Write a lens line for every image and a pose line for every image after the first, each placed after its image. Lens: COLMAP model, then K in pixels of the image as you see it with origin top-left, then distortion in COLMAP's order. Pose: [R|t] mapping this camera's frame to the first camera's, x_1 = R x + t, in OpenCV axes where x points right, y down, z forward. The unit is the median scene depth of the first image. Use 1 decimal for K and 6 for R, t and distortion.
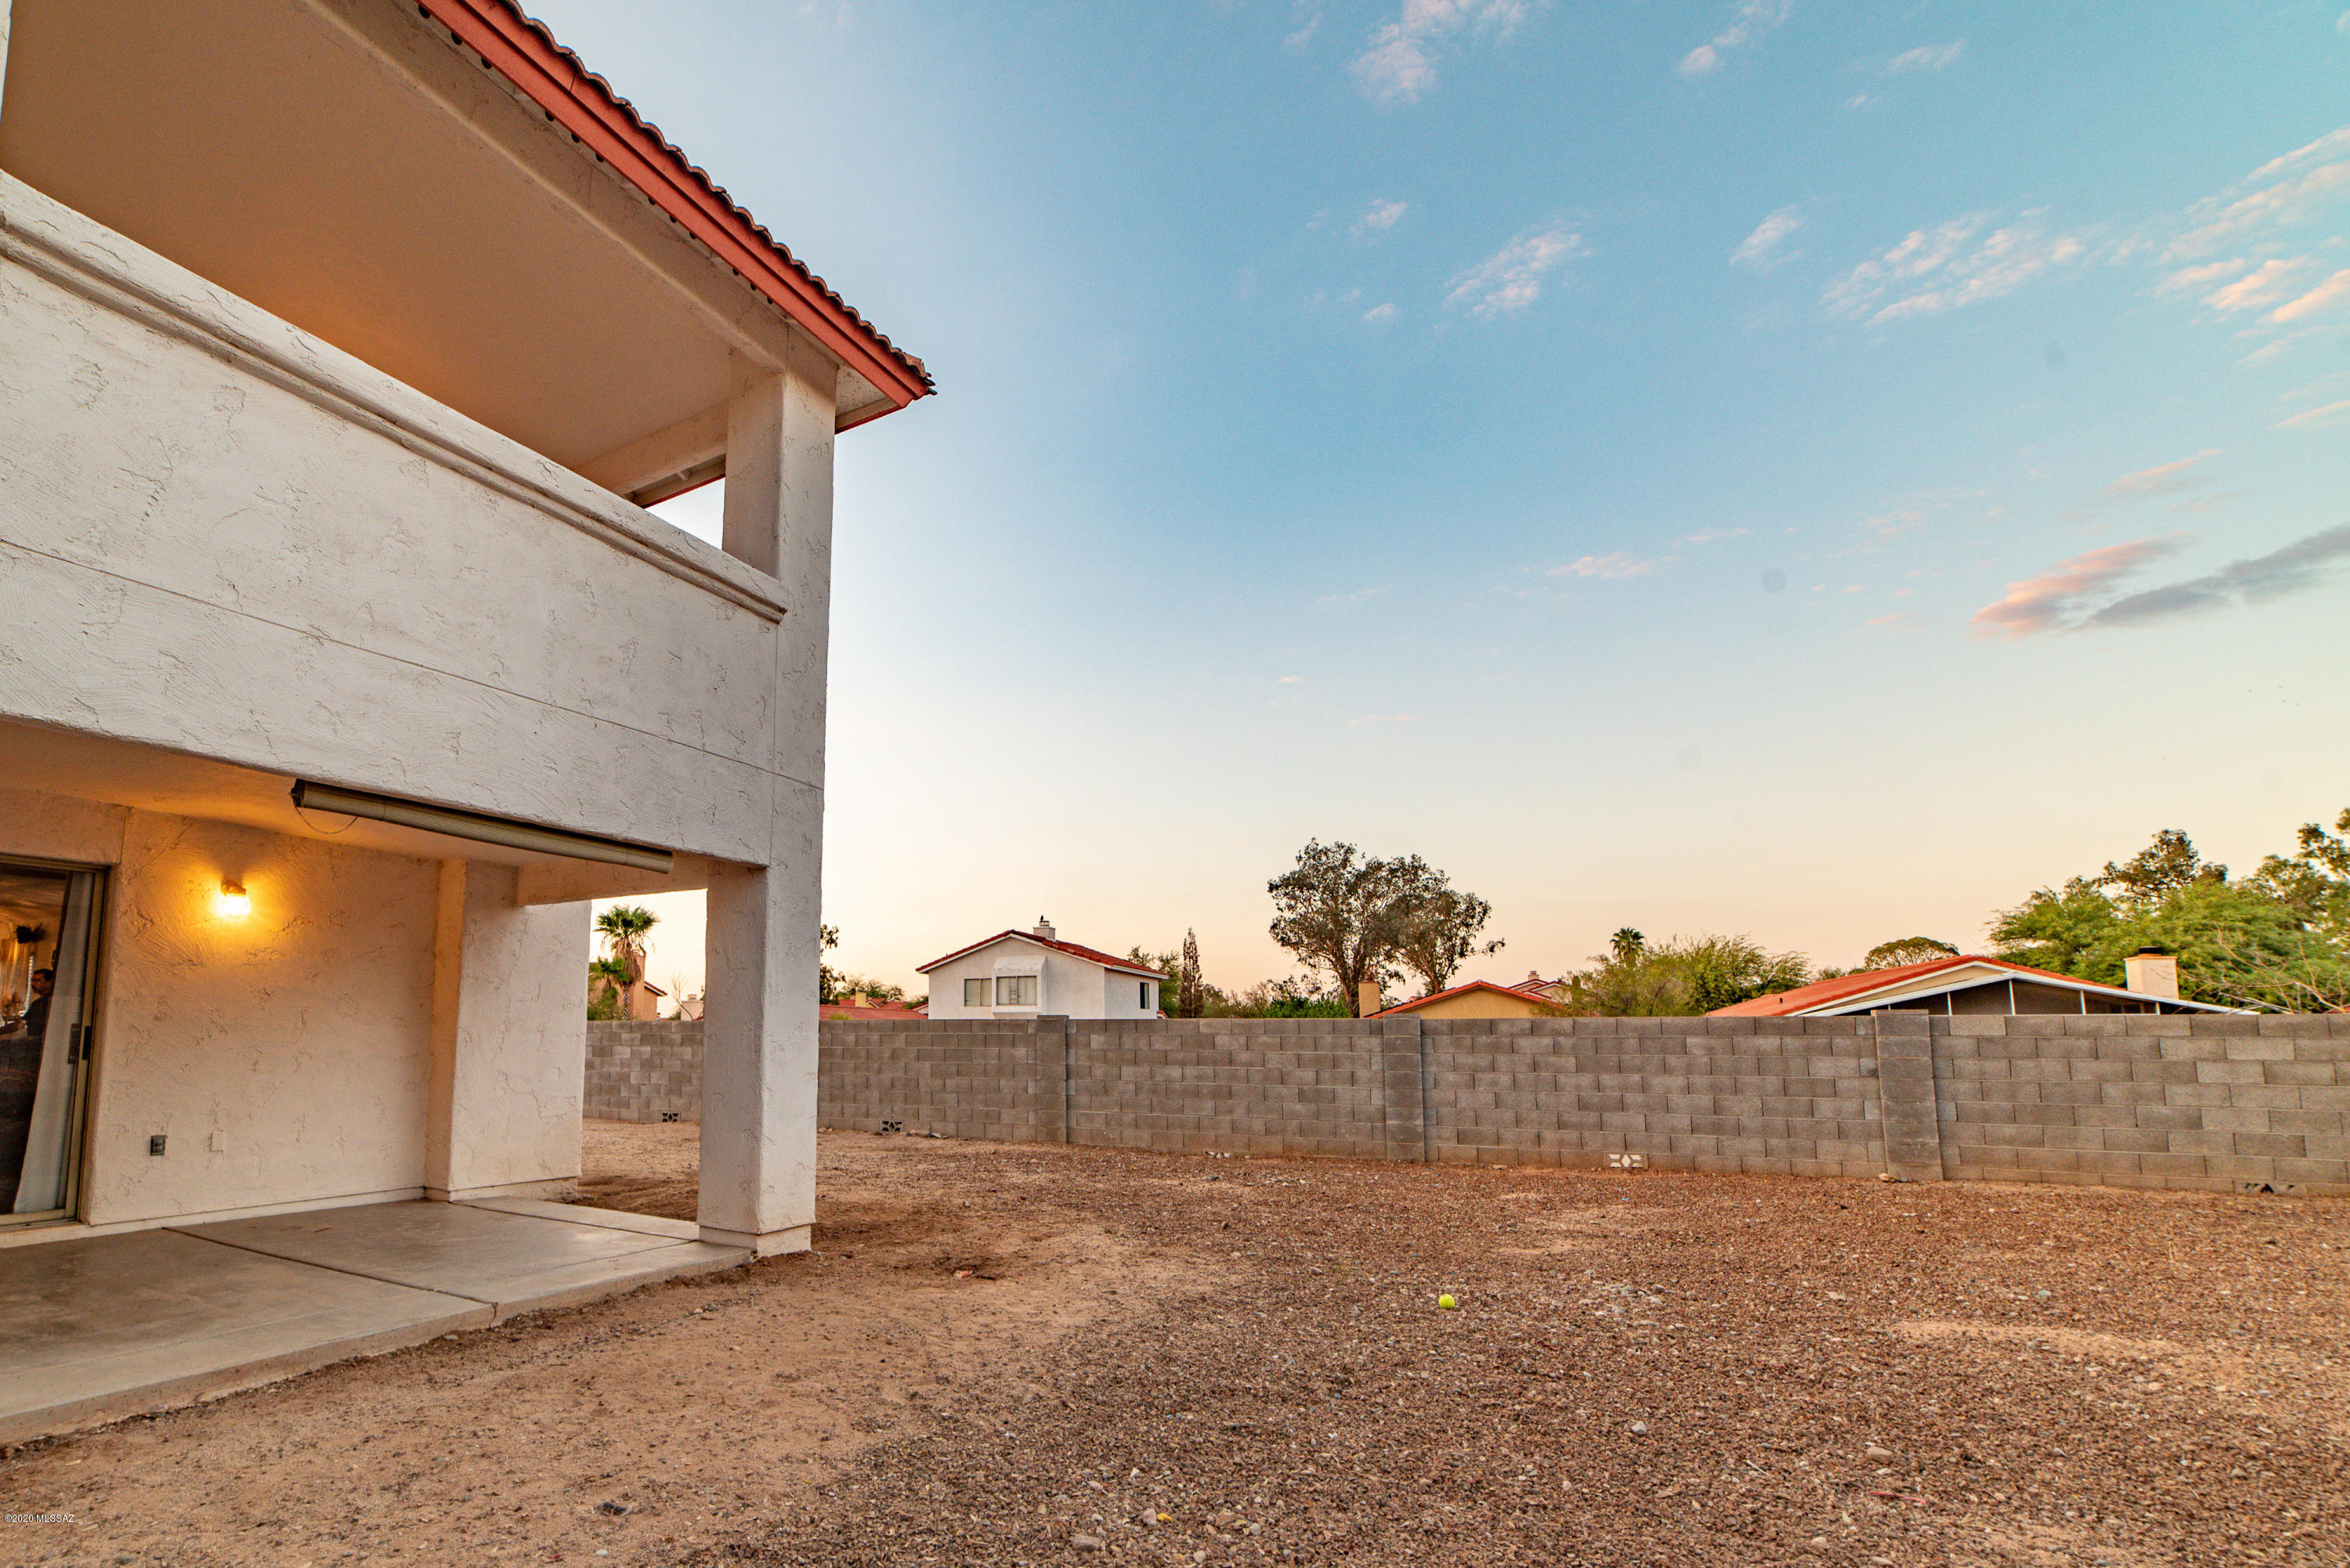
lens RADIAL K [[1465.5, 0, 1175.0], [0, 1465.5, 784.0], [0, 0, 1]] dist [0.000633, 0.001616]
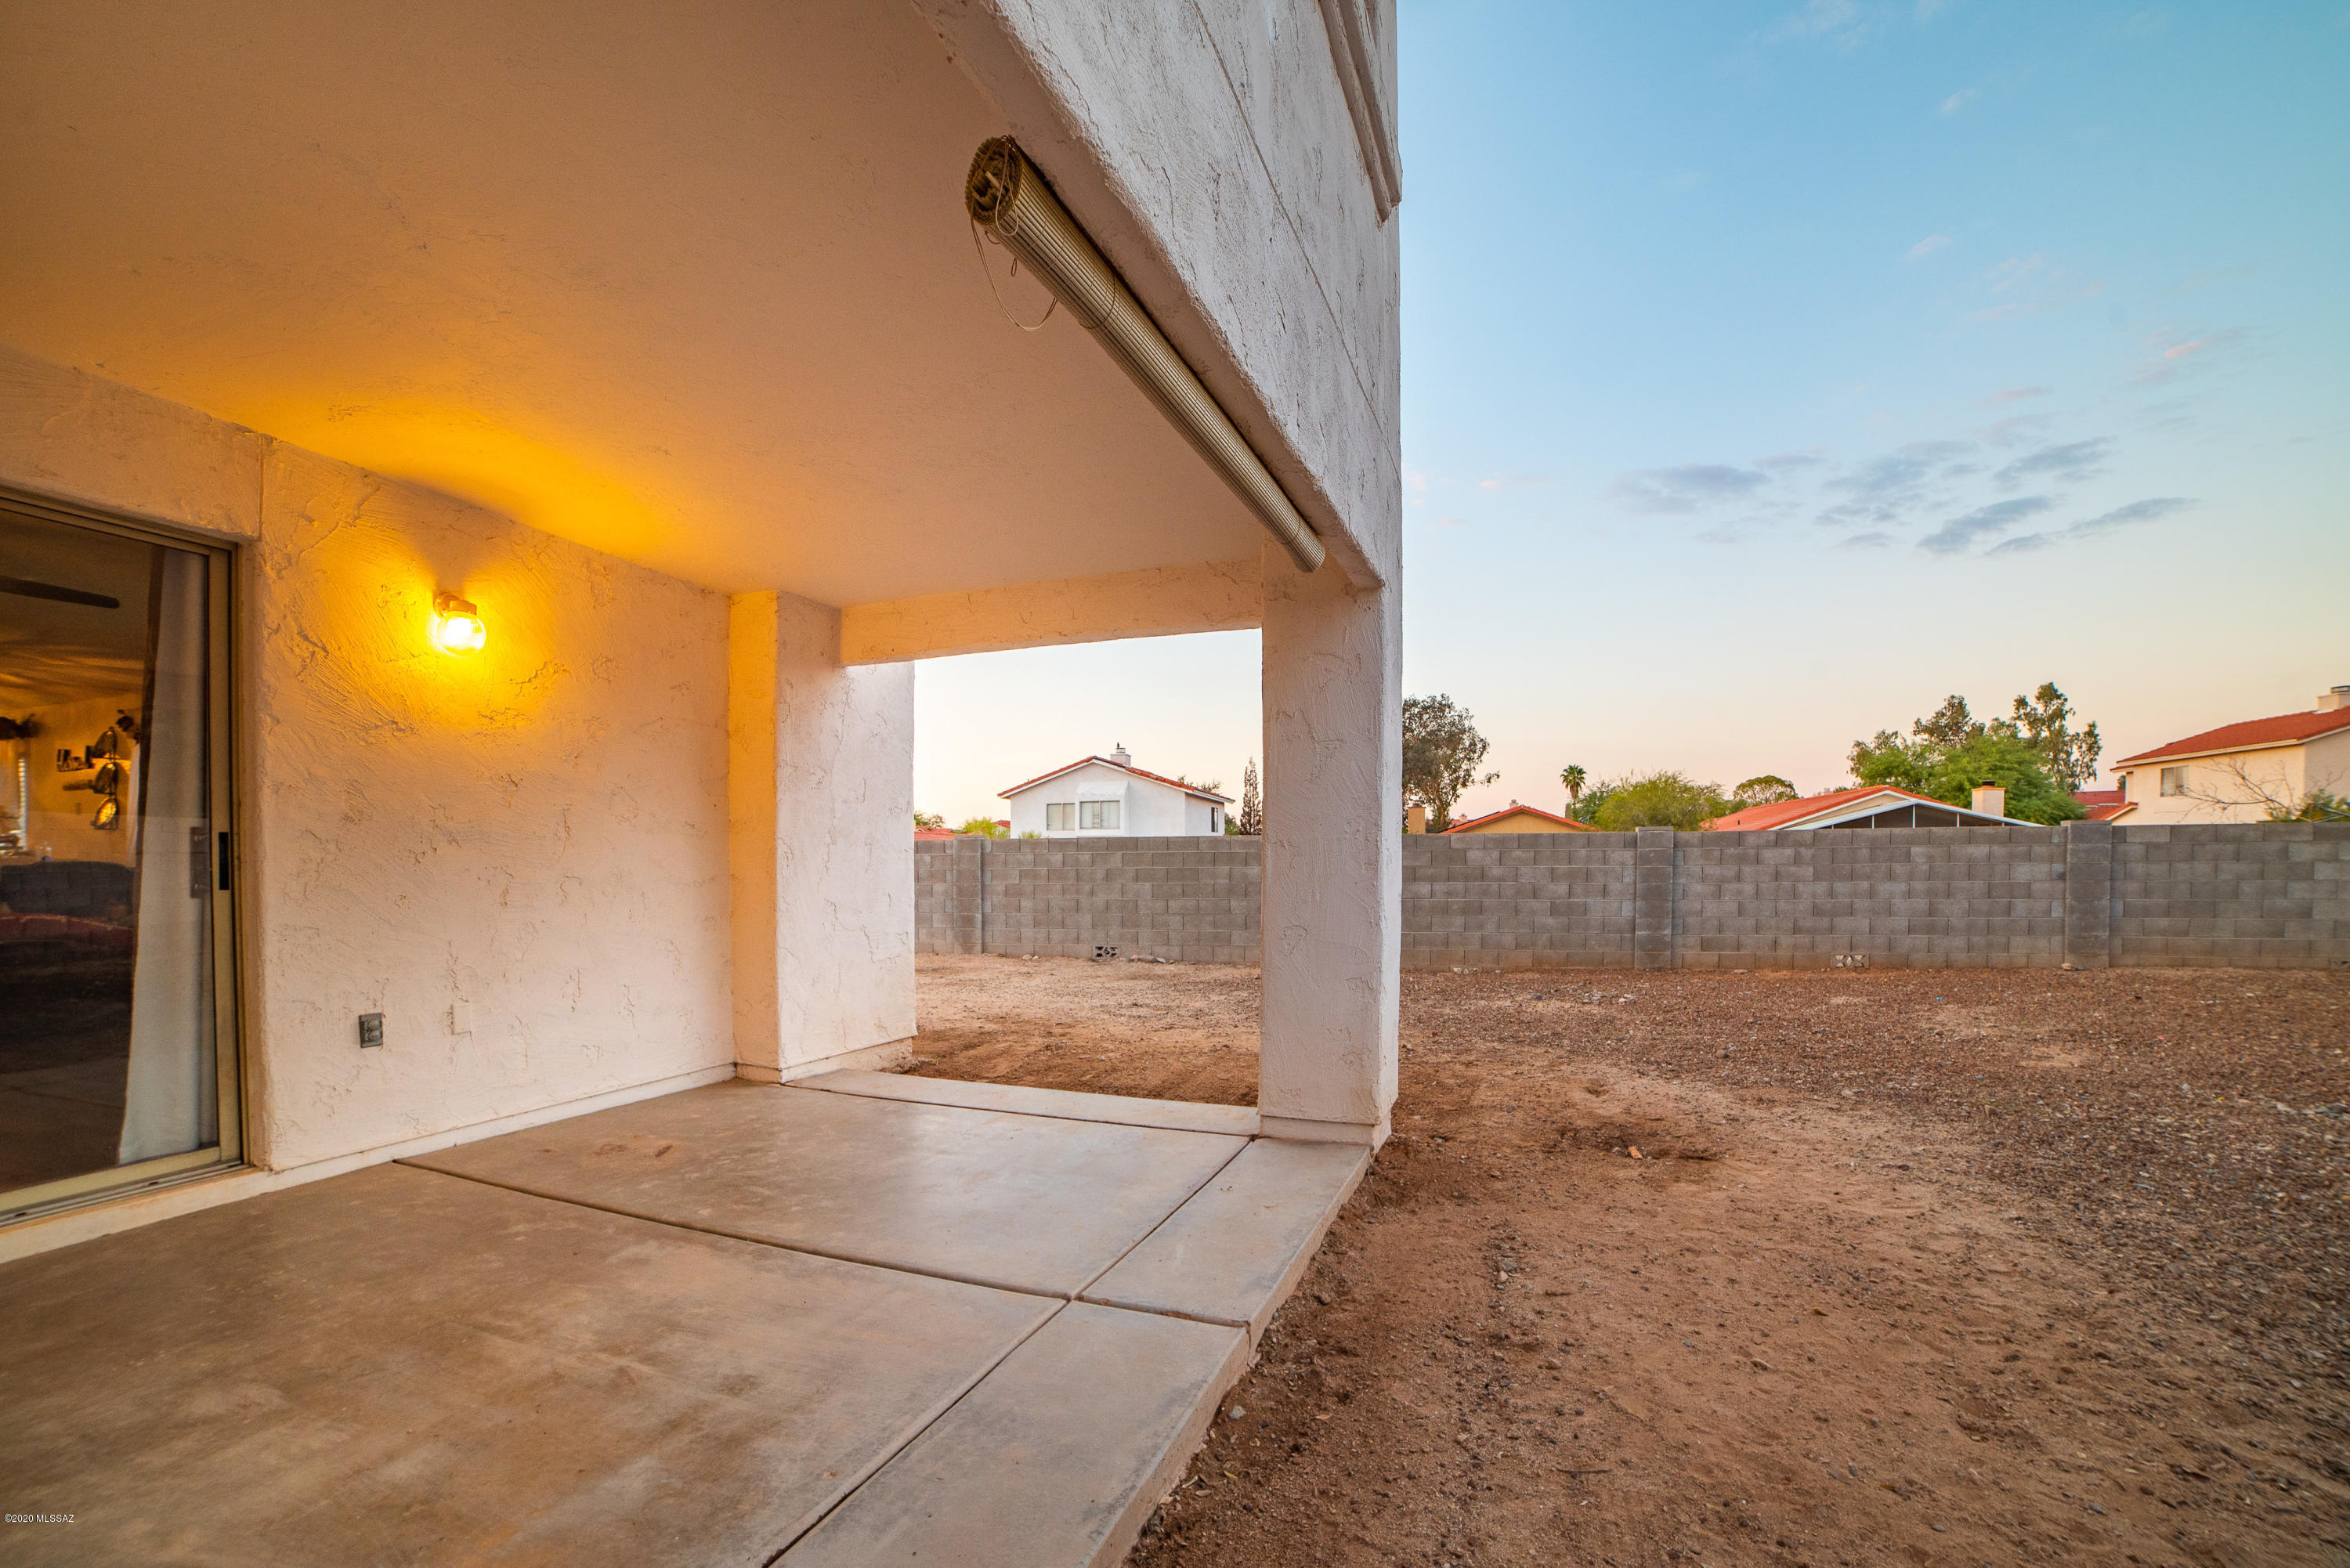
lens RADIAL K [[1072.3, 0, 1169.0], [0, 1072.3, 833.0], [0, 0, 1]] dist [-0.100348, 0.042896]
pose [[0.972344, -0.003772, 0.233521, -0.347730], [-0.028908, 0.990237, 0.136363, 0.074270], [-0.231756, -0.139343, 0.962742, 0.393399]]
